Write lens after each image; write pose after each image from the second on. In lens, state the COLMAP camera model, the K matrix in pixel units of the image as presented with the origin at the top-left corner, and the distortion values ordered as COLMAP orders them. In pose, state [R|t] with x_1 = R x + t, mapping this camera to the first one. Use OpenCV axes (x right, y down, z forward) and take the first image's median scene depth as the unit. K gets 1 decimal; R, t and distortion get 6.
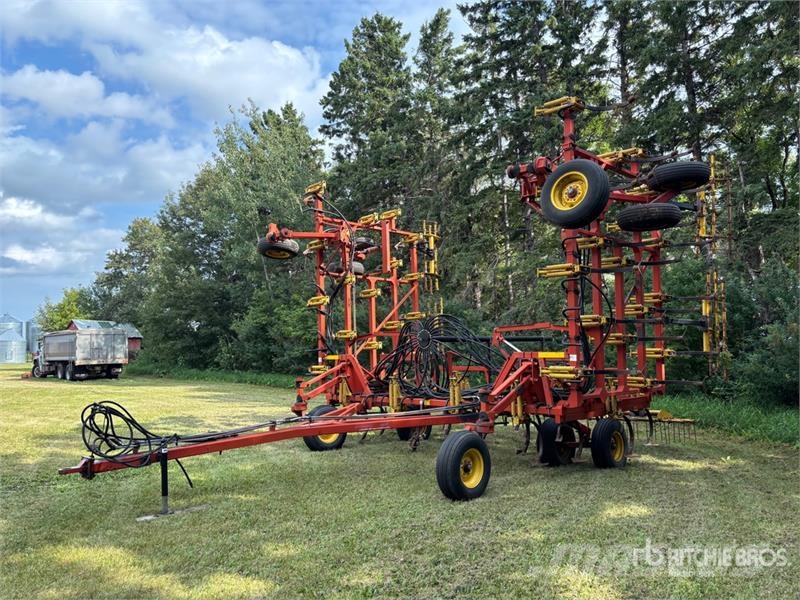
lens RADIAL K [[600.8, 0, 400.0], [0, 600.8, 300.0], [0, 0, 1]] dist [0.004020, -0.008817]
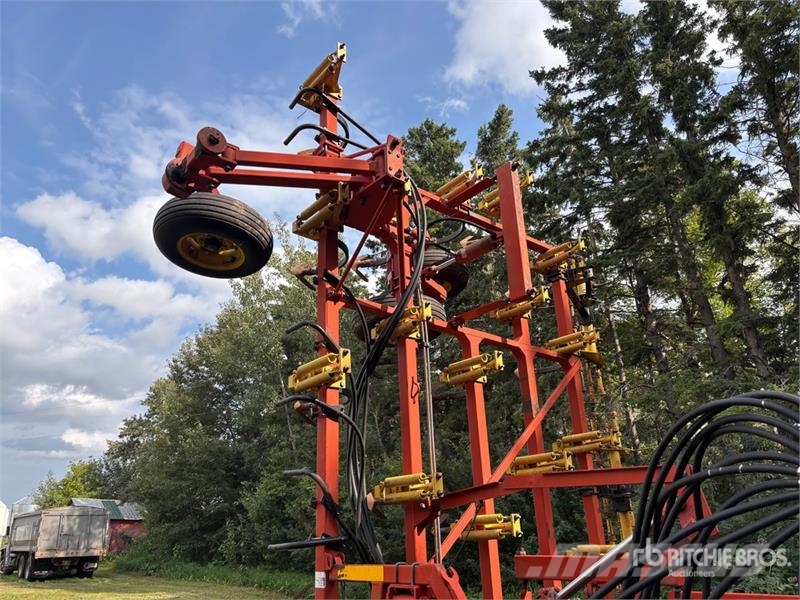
lens RADIAL K [[600.8, 0, 400.0], [0, 600.8, 300.0], [0, 0, 1]] dist [0.004020, -0.008817]
pose [[0.996910, -0.034411, -0.070609, -0.024100], [0.013012, 0.958859, -0.283585, 0.018354], [0.077462, 0.281790, 0.956344, 0.238275]]
